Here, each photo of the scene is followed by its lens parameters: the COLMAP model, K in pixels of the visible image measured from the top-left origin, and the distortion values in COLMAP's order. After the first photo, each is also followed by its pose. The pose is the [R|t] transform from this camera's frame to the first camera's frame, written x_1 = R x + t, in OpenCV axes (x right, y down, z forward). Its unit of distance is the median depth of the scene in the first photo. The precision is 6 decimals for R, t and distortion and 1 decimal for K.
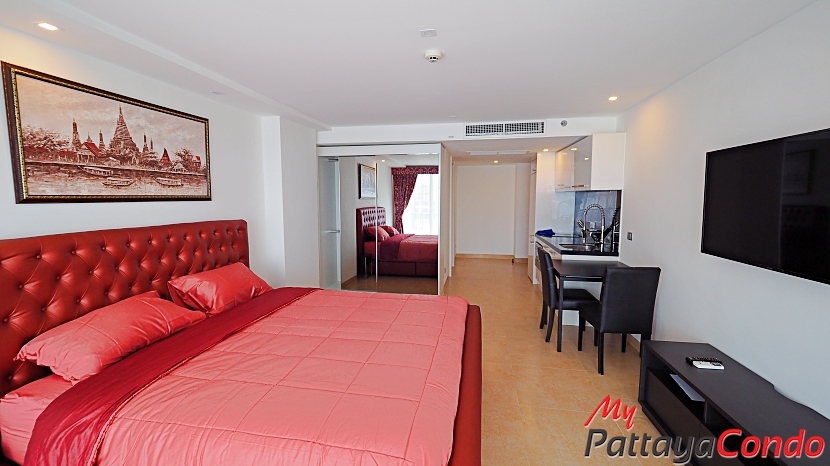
lens RADIAL K [[354.6, 0, 413.7], [0, 354.6, 227.7], [0, 0, 1]] dist [-0.002884, -0.000486]
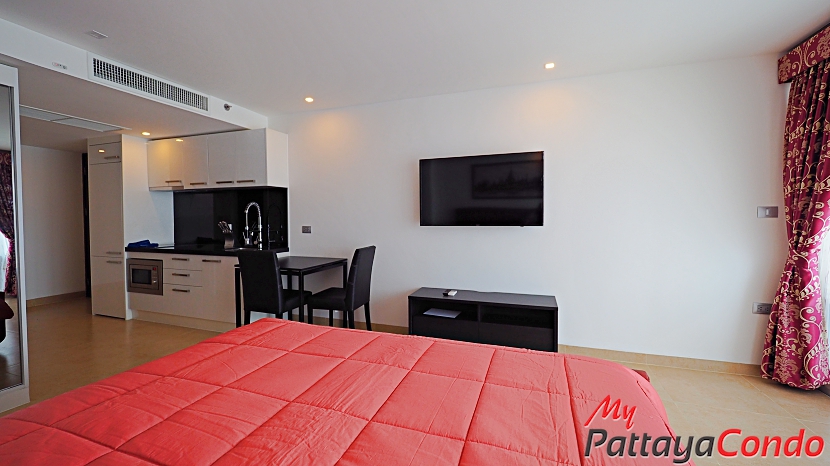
lens RADIAL K [[349.0, 0, 414.7], [0, 349.0, 228.5], [0, 0, 1]] dist [-0.002040, -0.008500]
pose [[0.168466, -0.031346, 0.985209, -0.548484], [0.097808, 0.995093, 0.014936, 0.050896], [-0.980843, 0.093845, 0.170705, 0.697826]]
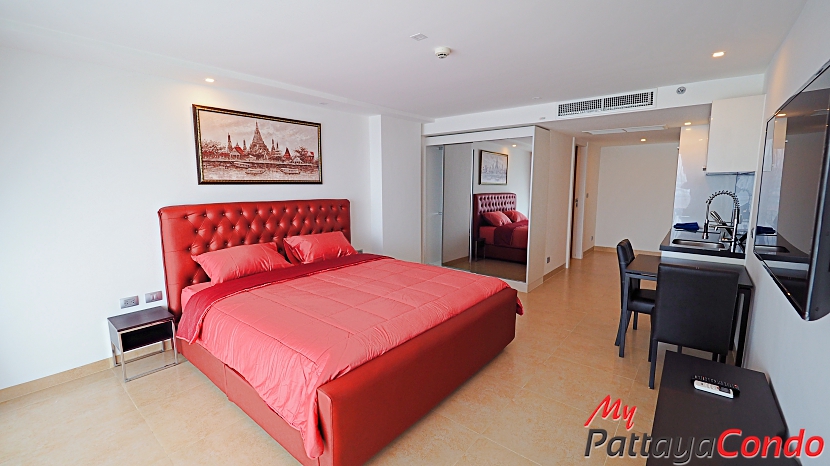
lens RADIAL K [[354.6, 0, 413.7], [0, 354.6, 227.7], [0, 0, 1]] dist [-0.002884, -0.000486]
pose [[0.872208, 0.059756, -0.485471, 0.476447], [-0.042436, 0.998012, 0.046602, 0.013164], [0.487290, -0.020045, 0.873010, -0.016512]]
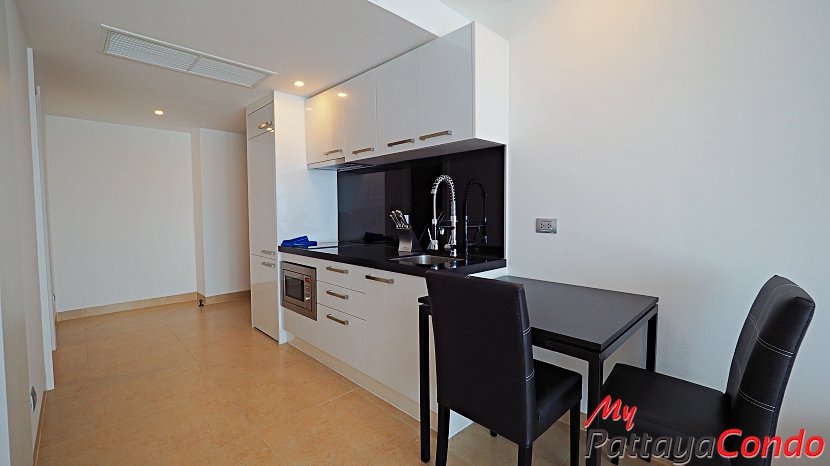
lens RADIAL K [[344.5, 0, 415.0], [0, 344.5, 233.0], [0, 0, 1]] dist [-0.002014, -0.000269]
pose [[0.575962, -0.055422, 0.815596, 0.099763], [0.084723, 0.996373, 0.007876, 0.017783], [-0.813074, 0.064563, 0.578569, 1.220130]]
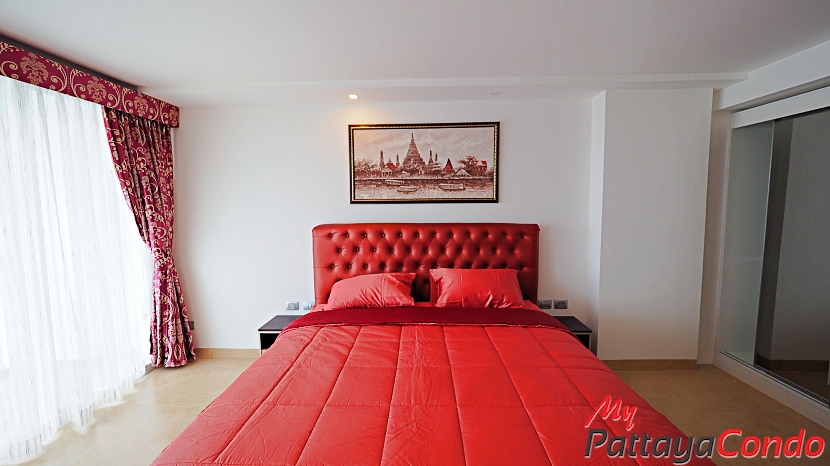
lens RADIAL K [[344.5, 0, 415.0], [0, 344.5, 233.0], [0, 0, 1]] dist [-0.002014, -0.000269]
pose [[0.143419, 0.089882, -0.985572, 0.440861], [-0.078846, 0.993739, 0.079153, -0.060220], [0.986516, 0.066356, 0.149608, 0.745233]]
